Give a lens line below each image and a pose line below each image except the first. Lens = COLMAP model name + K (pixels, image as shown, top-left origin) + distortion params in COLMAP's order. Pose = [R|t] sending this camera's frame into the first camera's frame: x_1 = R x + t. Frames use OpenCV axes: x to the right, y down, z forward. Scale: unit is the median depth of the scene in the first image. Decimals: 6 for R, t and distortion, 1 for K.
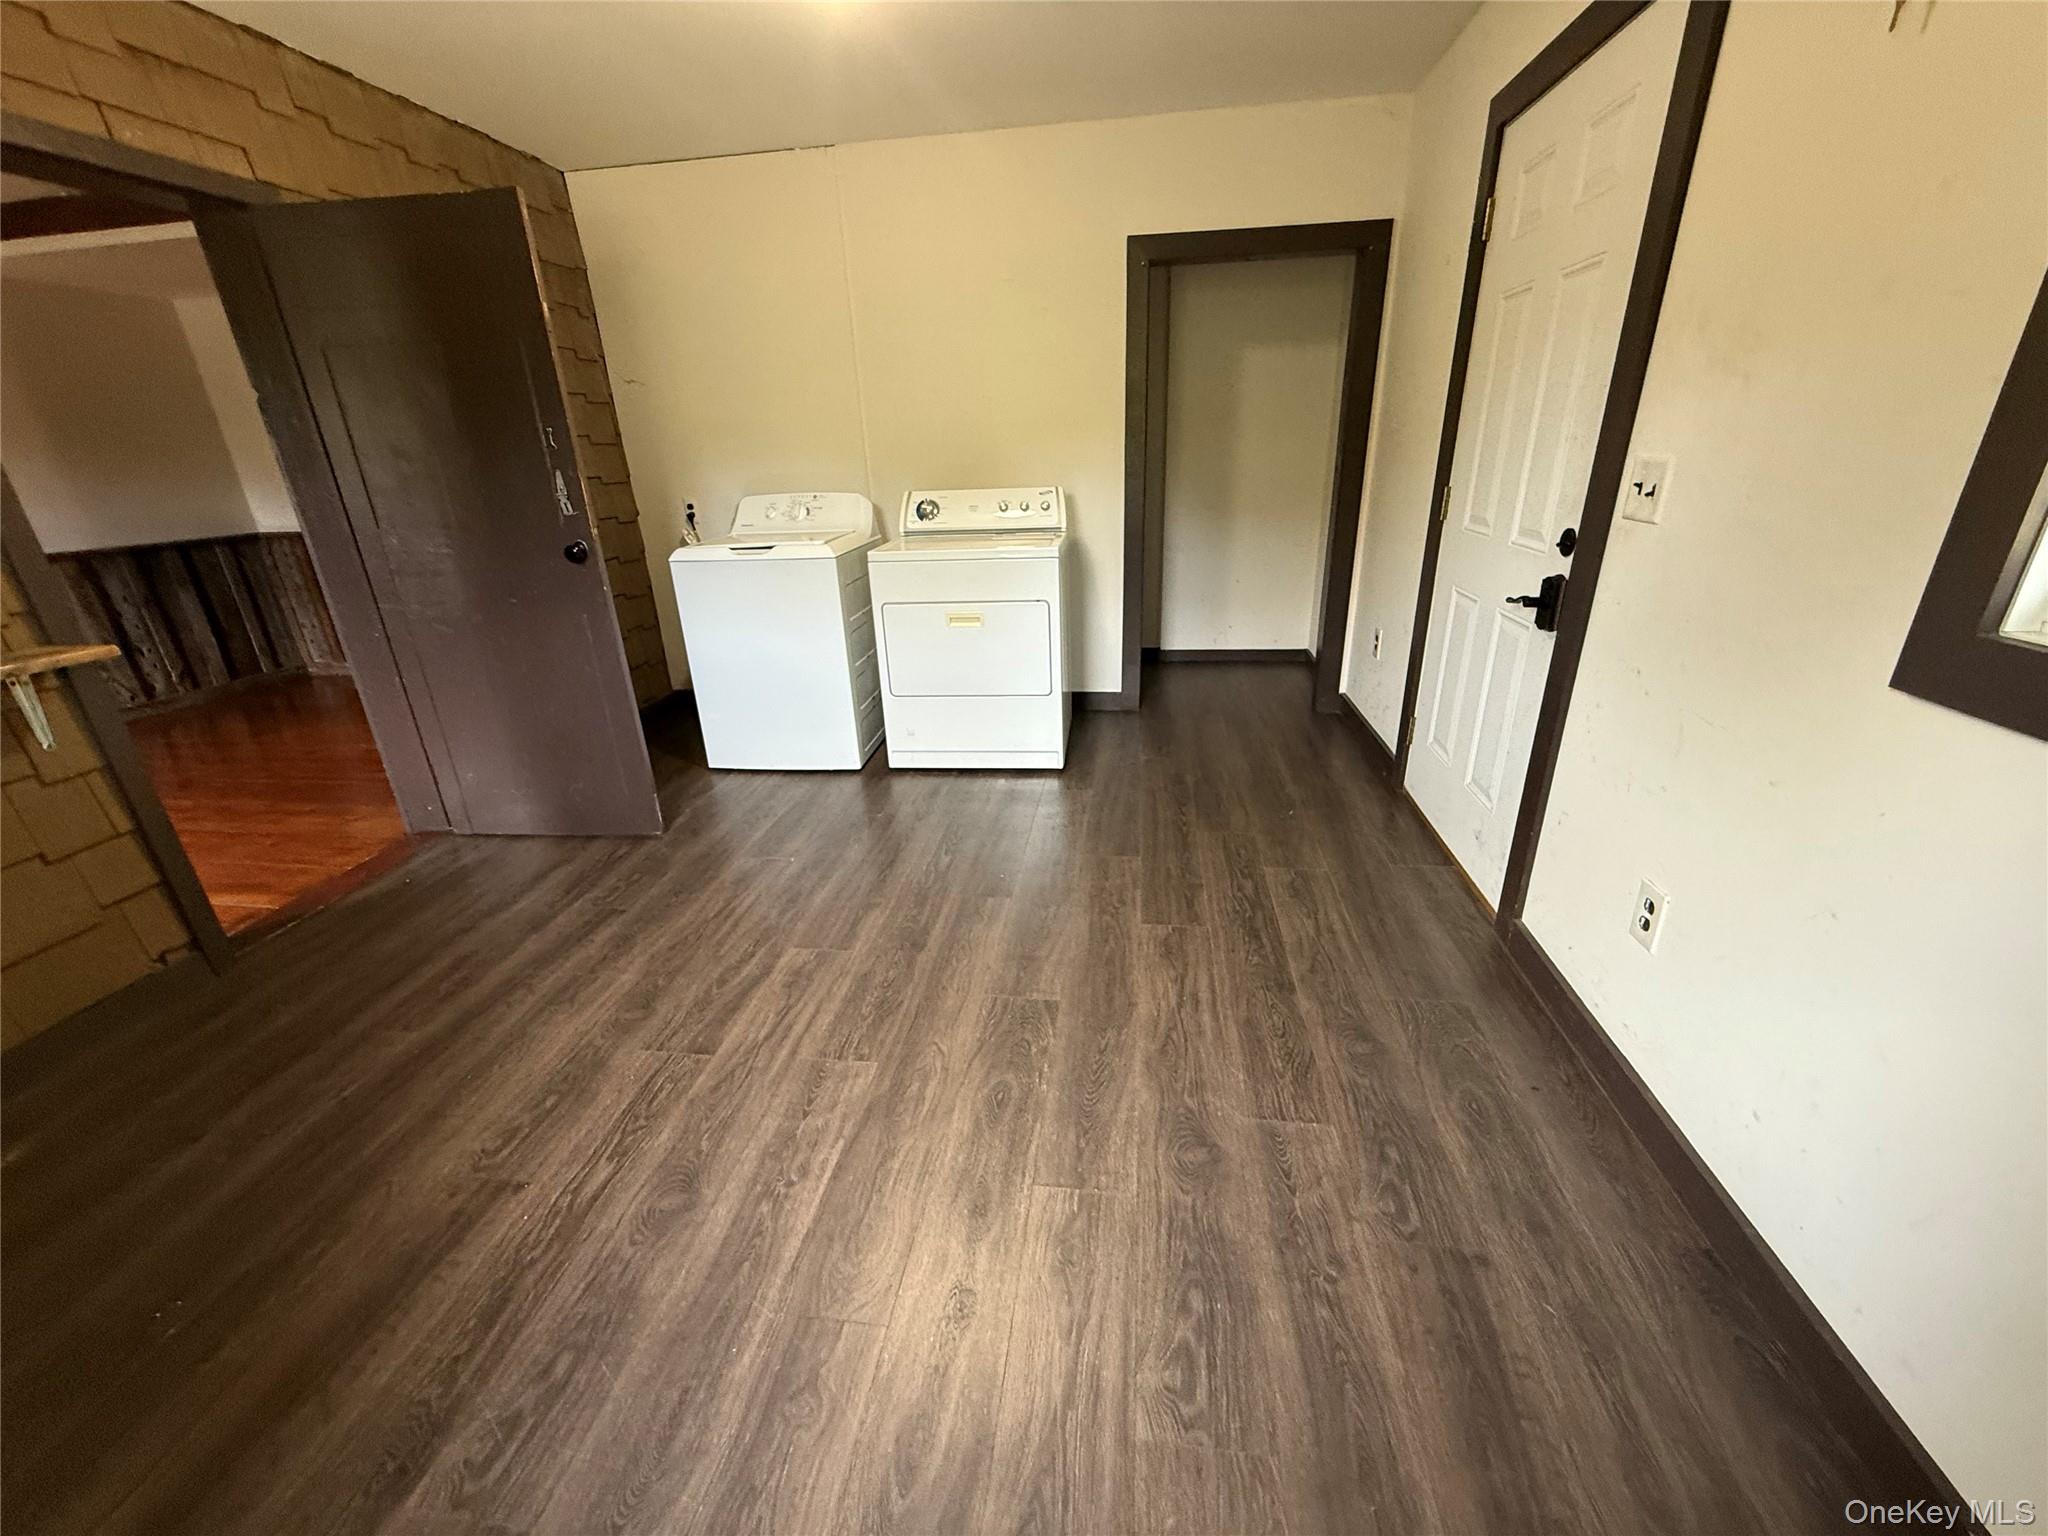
lens RADIAL K [[818.6, 0, 1026.5], [0, 818.6, 772.0], [0, 0, 1]] dist [0.002275, 0.000041]
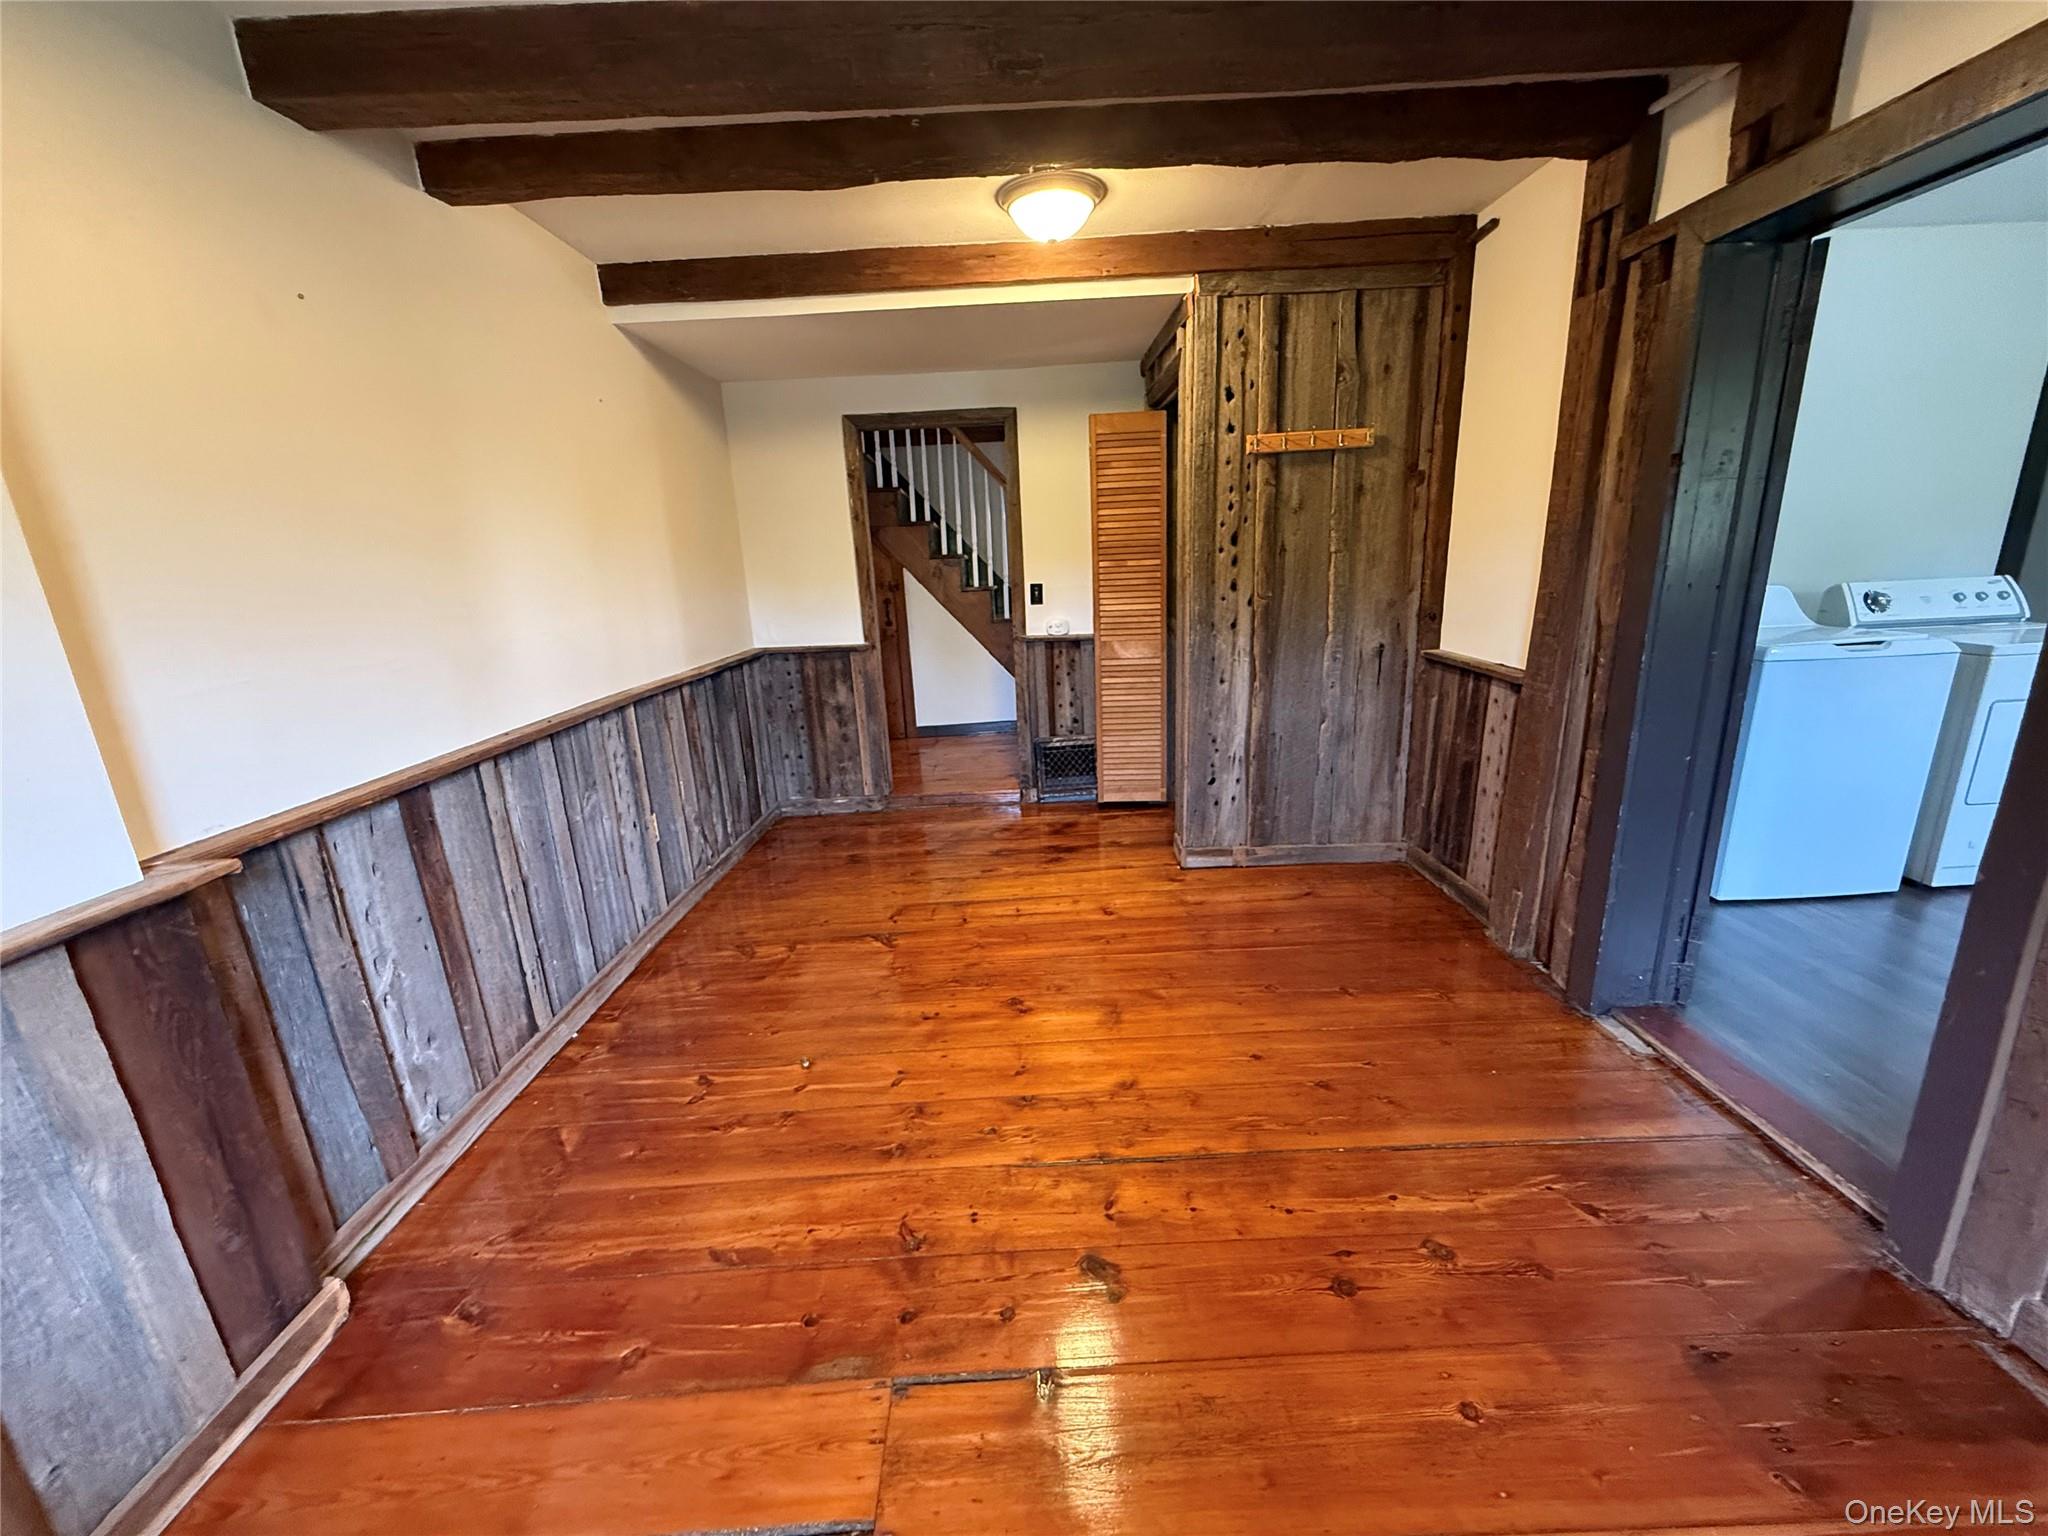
lens RADIAL K [[818.6, 0, 1027.5], [0, 818.6, 773.2], [0, 0, 1]] dist [0.002275, 0.000041]
pose [[0.989809, -0.036460, 0.137657, -1.191097], [0.054923, 0.989619, -0.132807, -0.060787], [-0.131386, 0.139014, 0.981536, 0.252293]]
